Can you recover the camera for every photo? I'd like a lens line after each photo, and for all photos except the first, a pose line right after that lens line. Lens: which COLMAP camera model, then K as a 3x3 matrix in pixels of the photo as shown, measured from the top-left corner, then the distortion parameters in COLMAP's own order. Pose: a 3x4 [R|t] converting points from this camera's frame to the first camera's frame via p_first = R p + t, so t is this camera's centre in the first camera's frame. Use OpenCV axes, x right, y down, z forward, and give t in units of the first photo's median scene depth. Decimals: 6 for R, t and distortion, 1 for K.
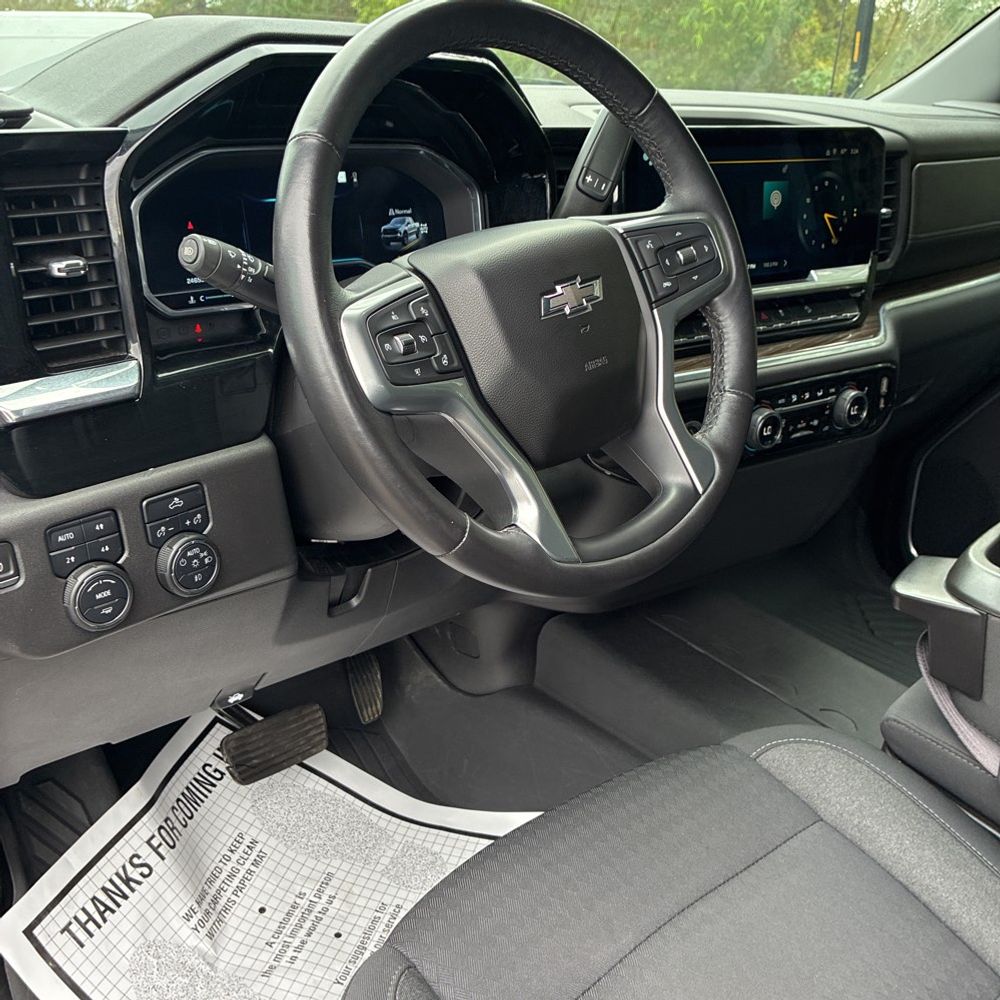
lens RADIAL K [[1034.8, 0, 482.2], [0, 1034.8, 496.1], [0, 0, 1]] dist [0.026333, 0.004201]
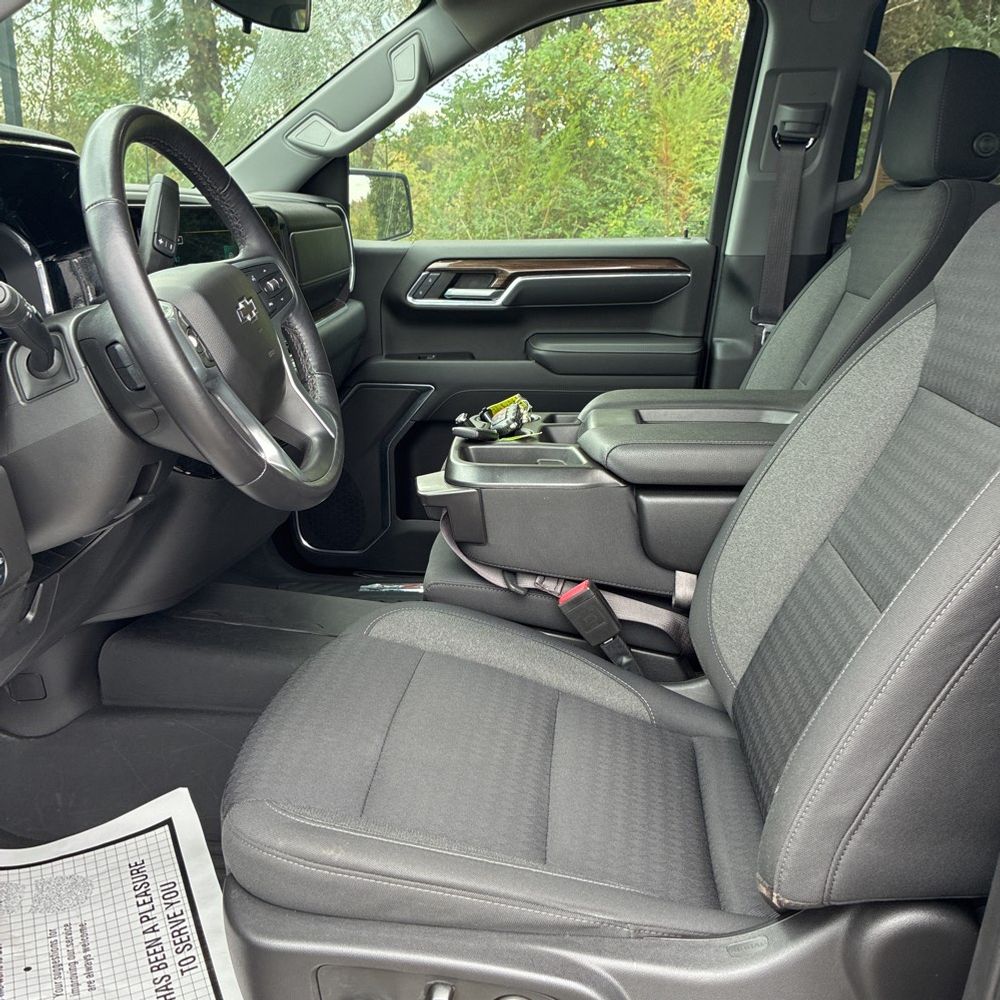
lens RADIAL K [[1018.6, 0, 495.1], [0, 1018.6, 486.1], [0, 0, 1]] dist [0.011237, 0.017213]
pose [[0.728612, -0.203551, 0.653981, -0.501523], [0.262961, 0.964779, 0.007318, 0.097951], [-0.632436, 0.166640, 0.756476, -0.201737]]
